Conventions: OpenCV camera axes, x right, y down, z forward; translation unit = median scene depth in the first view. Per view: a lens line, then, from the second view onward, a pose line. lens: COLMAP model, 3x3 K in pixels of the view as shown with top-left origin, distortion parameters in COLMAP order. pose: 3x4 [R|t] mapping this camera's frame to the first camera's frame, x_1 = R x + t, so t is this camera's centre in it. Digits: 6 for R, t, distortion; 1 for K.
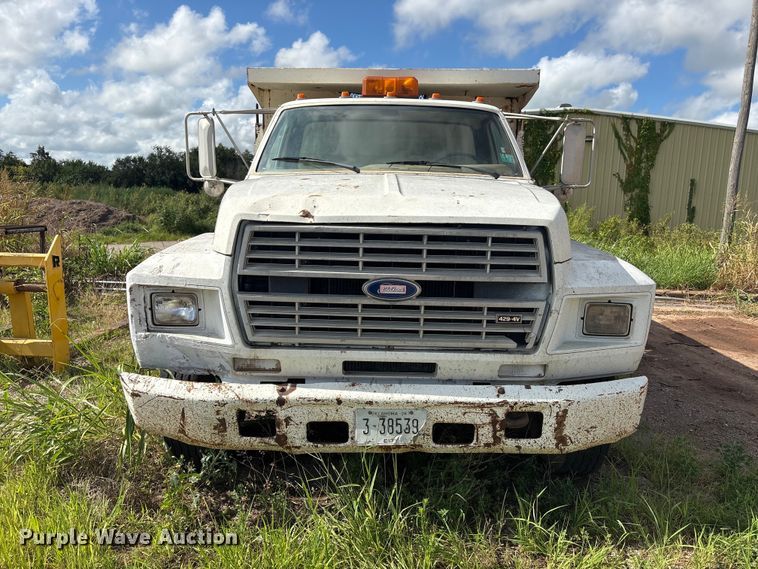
lens RADIAL K [[576.8, 0, 372.5], [0, 576.8, 284.2], [0, 0, 1]] dist [0.066396, -0.077769]
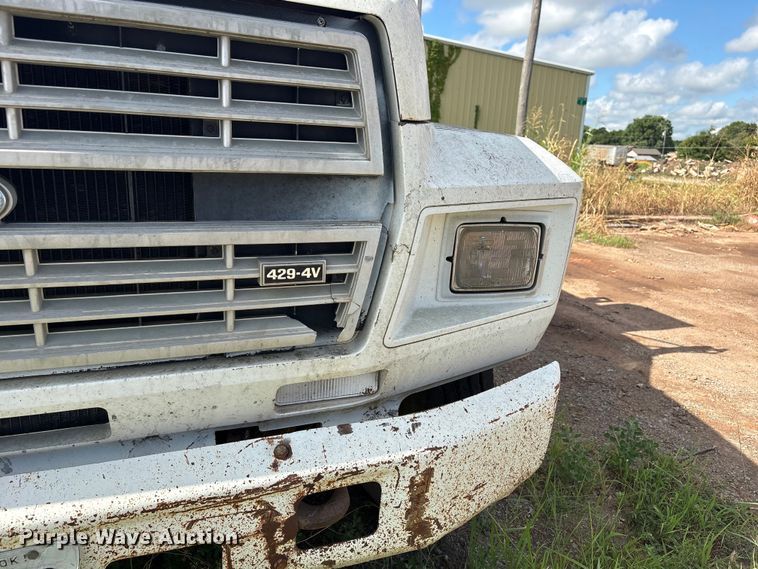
lens RADIAL K [[532.3, 0, 374.0], [0, 532.3, 285.4], [0, 0, 1]] dist [0.034442, -0.001681]
pose [[0.939347, -0.073652, 0.334966, 0.163752], [0.031343, 0.991017, 0.130009, 0.023309], [-0.341533, -0.111624, 0.933218, 0.637993]]
